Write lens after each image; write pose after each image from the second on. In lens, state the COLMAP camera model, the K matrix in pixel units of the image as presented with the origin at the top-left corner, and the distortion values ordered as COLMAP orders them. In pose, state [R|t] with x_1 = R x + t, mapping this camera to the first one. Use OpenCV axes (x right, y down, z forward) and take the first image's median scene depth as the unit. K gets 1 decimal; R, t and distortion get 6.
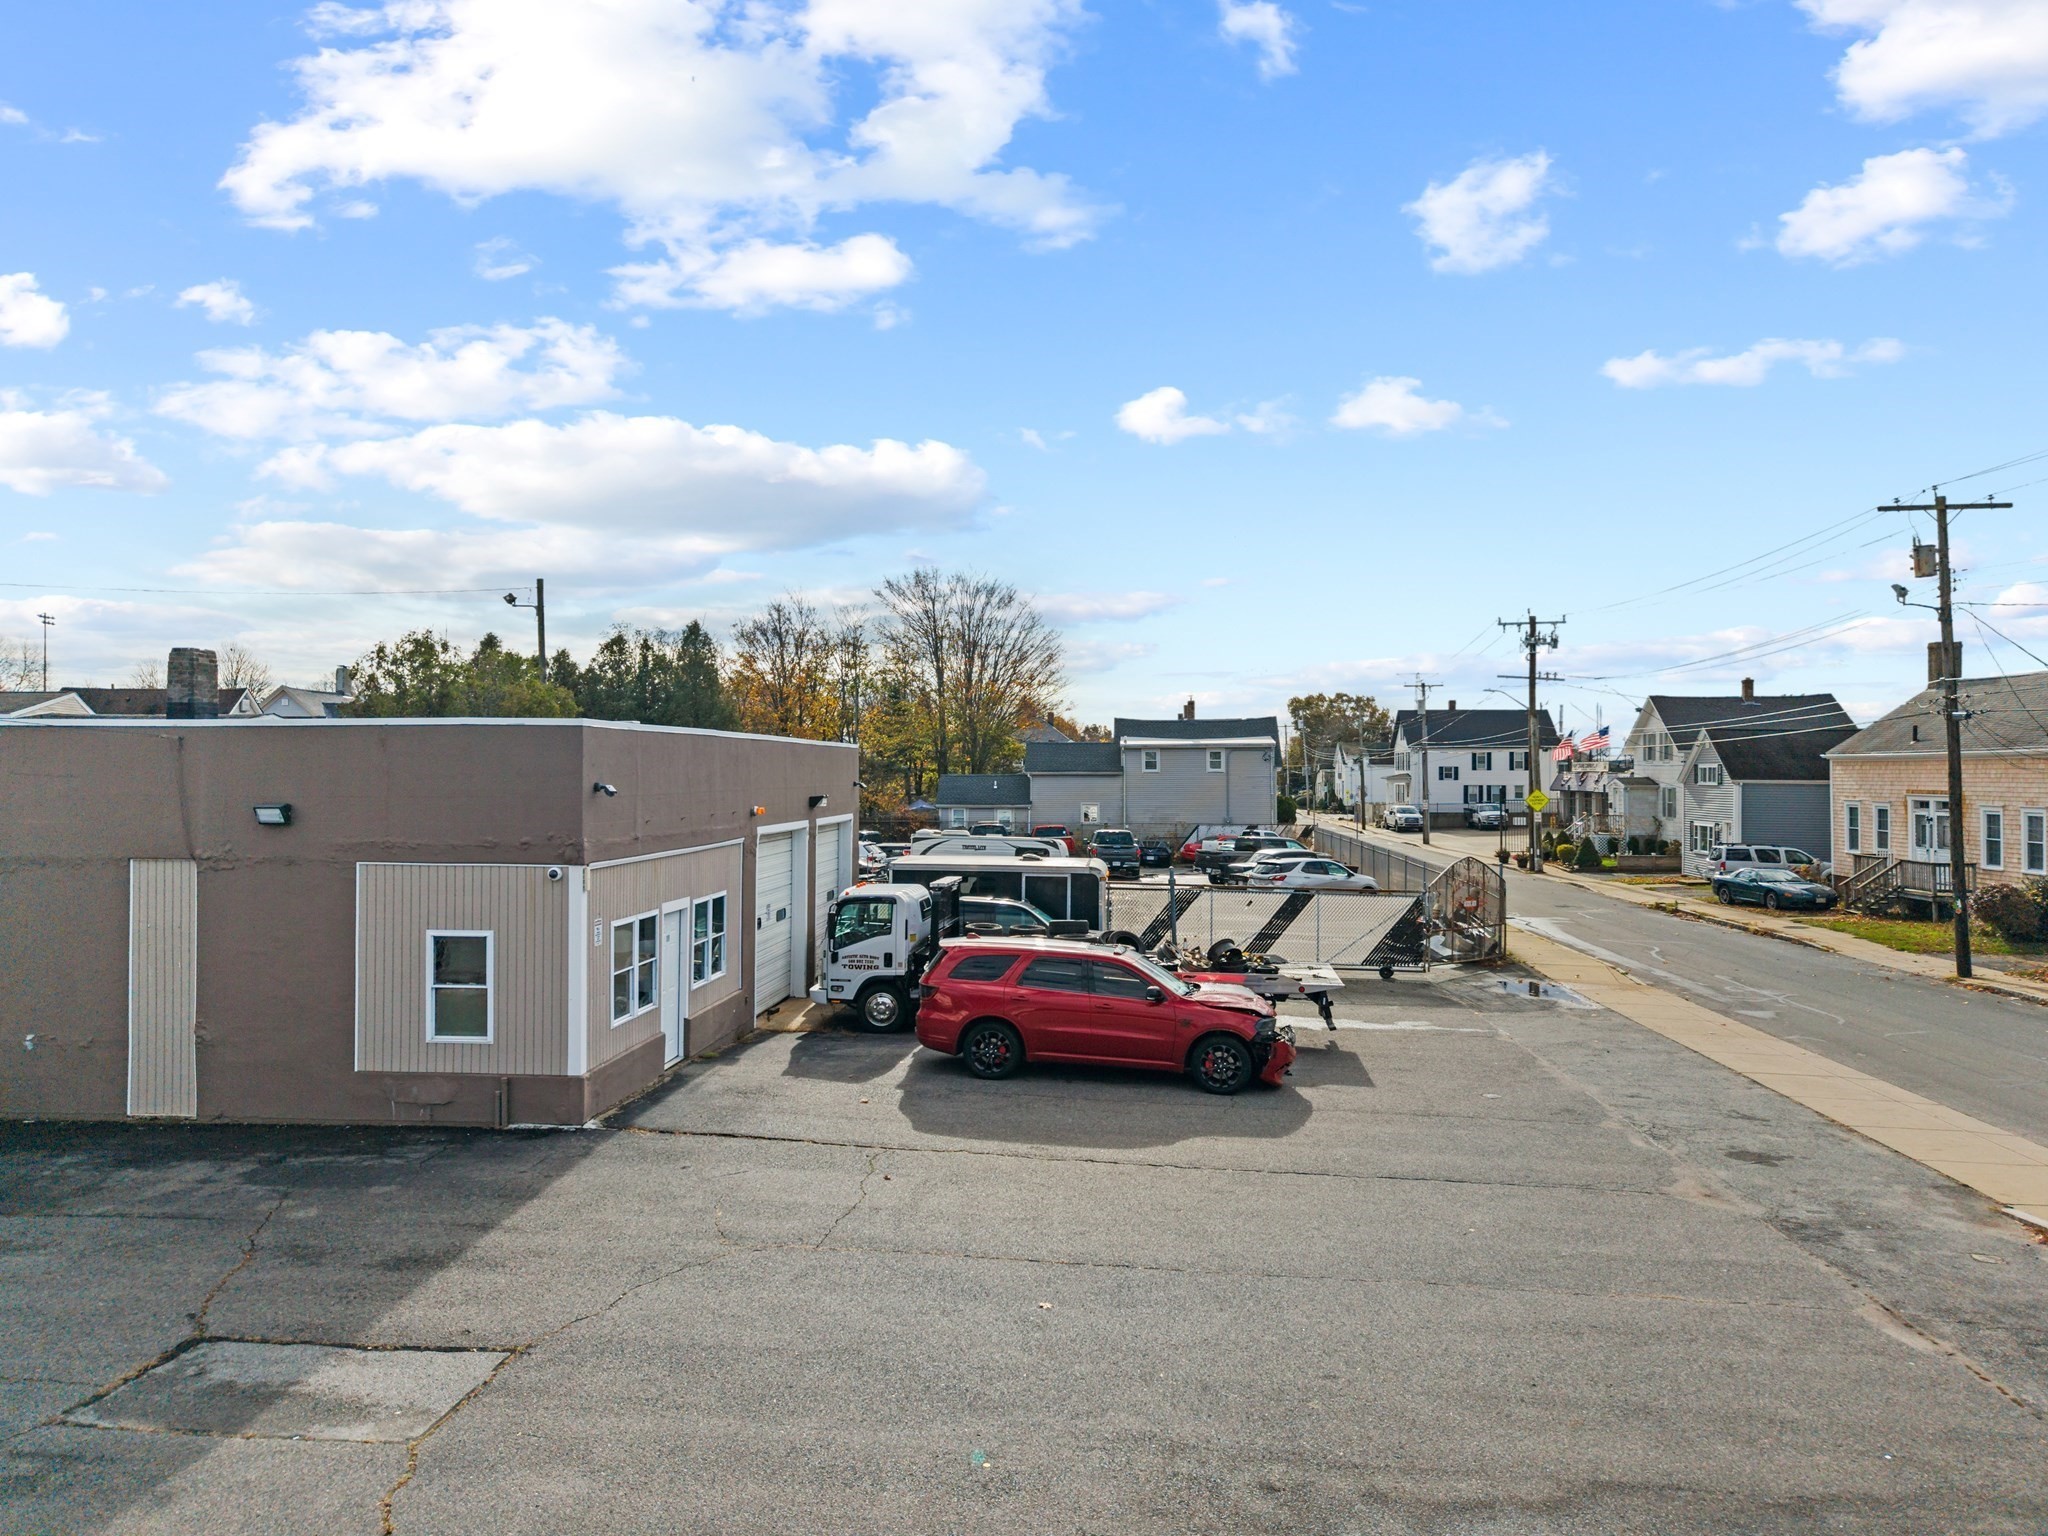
lens RADIAL K [[1371.6, 0, 1018.3], [0, 1371.6, 762.0], [0, 0, 1]] dist [0.023022, -0.015422]
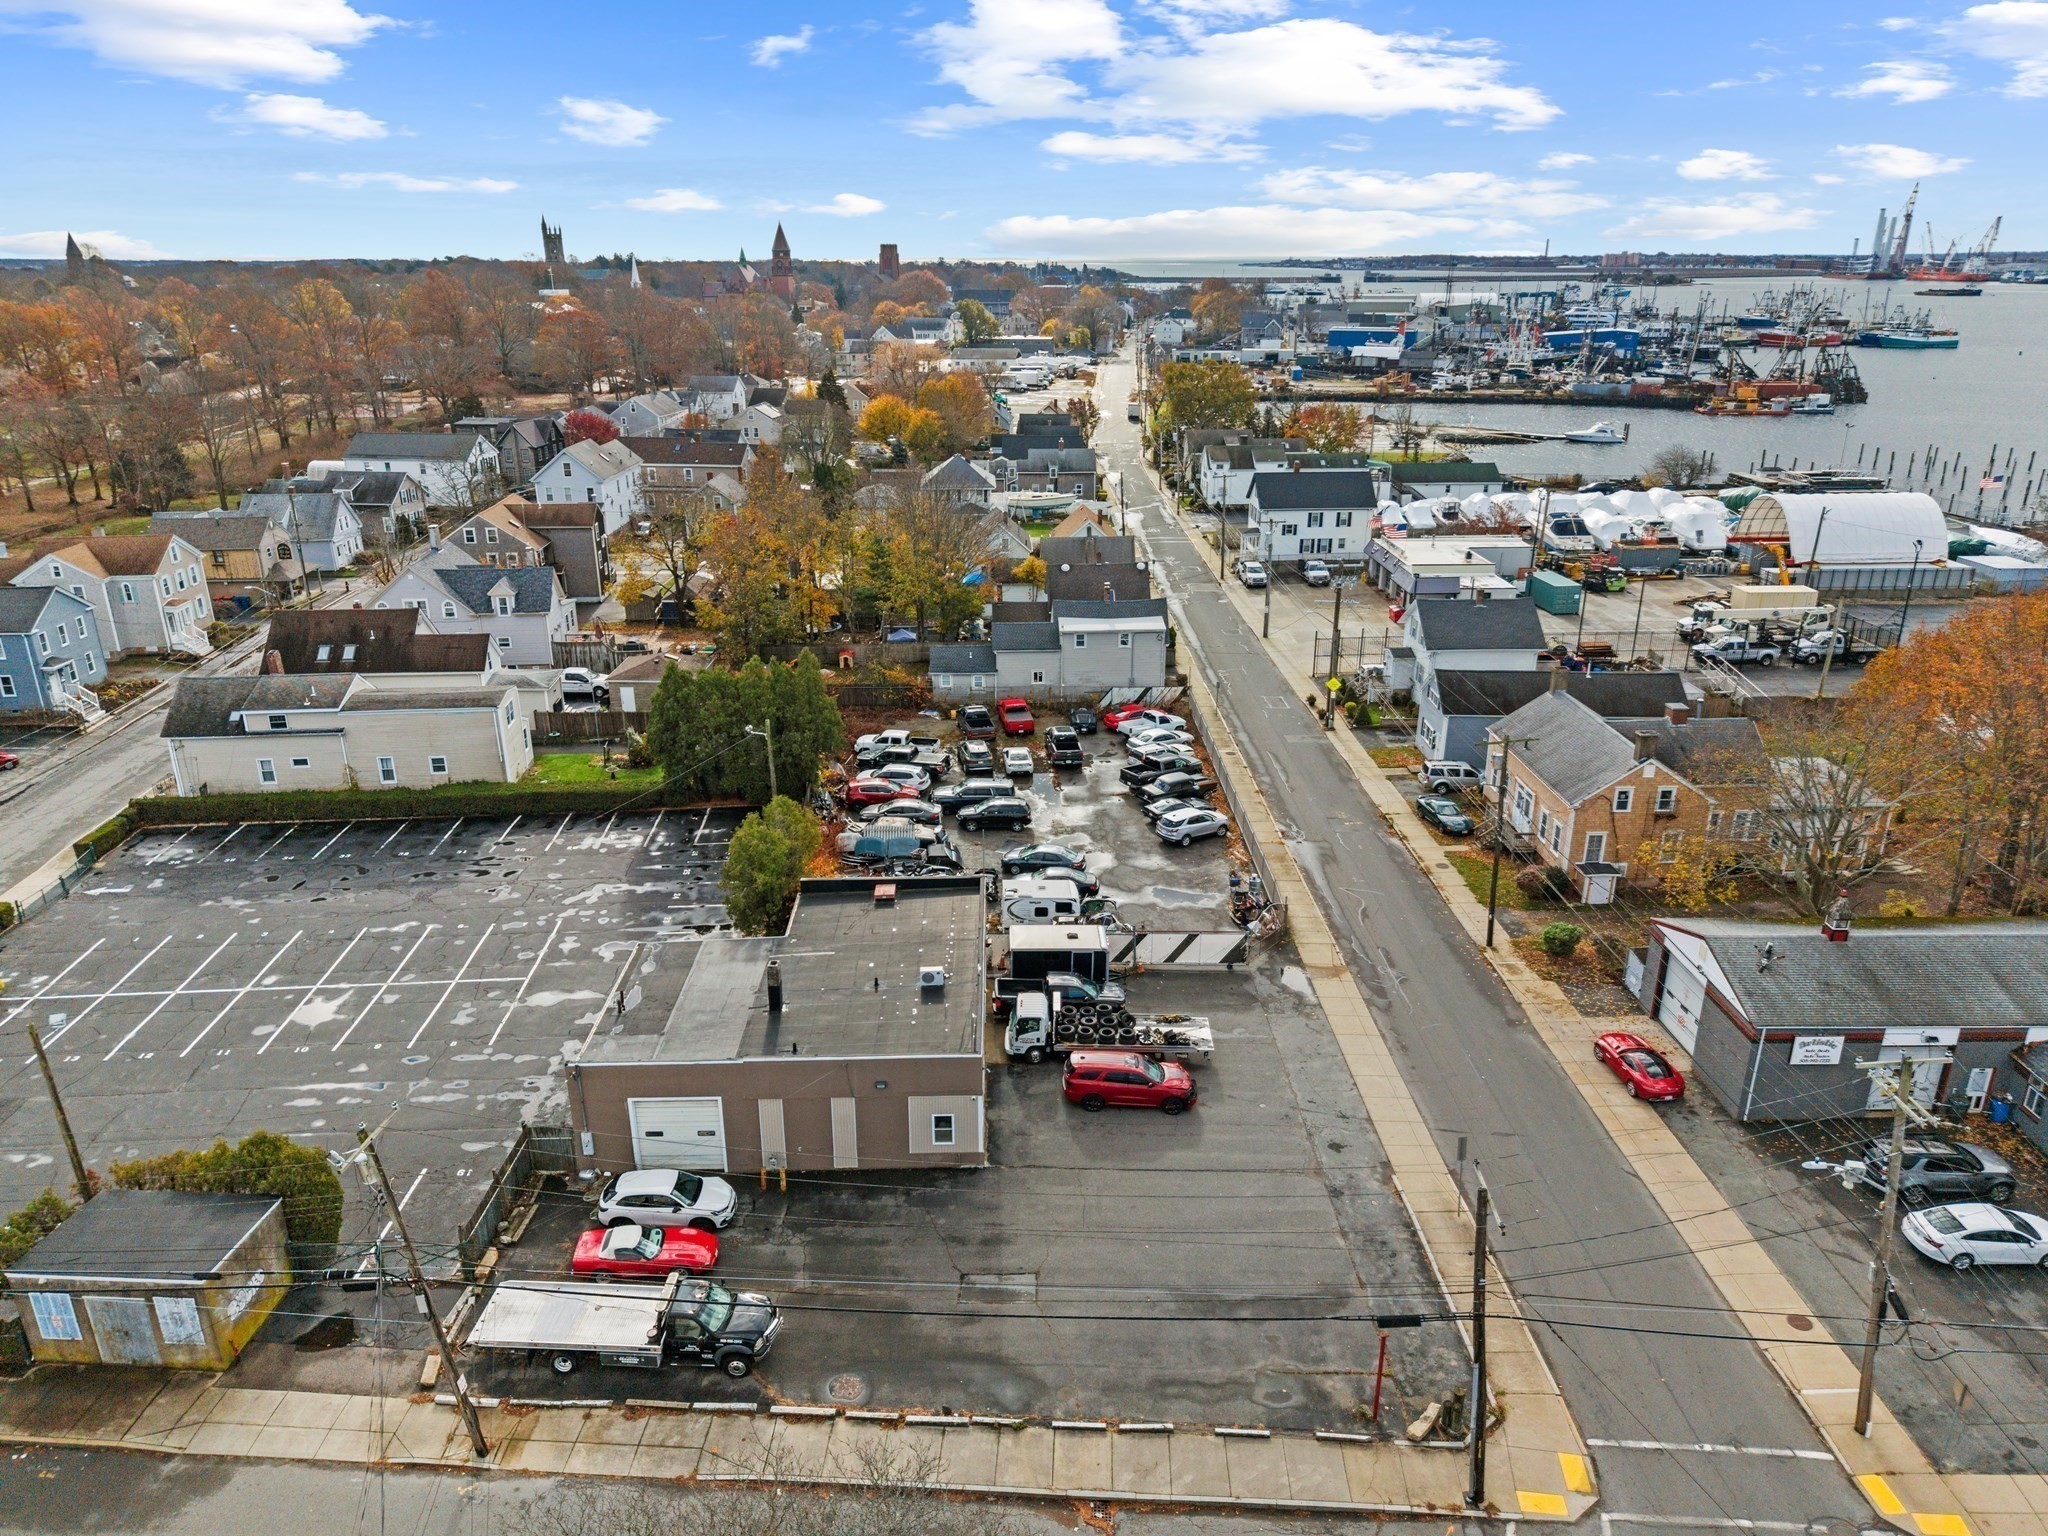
lens RADIAL K [[1401.0, 0, 1033.4], [0, 1401.0, 744.5], [0, 0, 1]] dist [0.039383, -0.006898]
pose [[0.992733, -0.029583, 0.116647, -0.389041], [-0.013430, 0.936023, 0.351681, -1.275406], [-0.119589, -0.350692, 0.928824, -1.213749]]
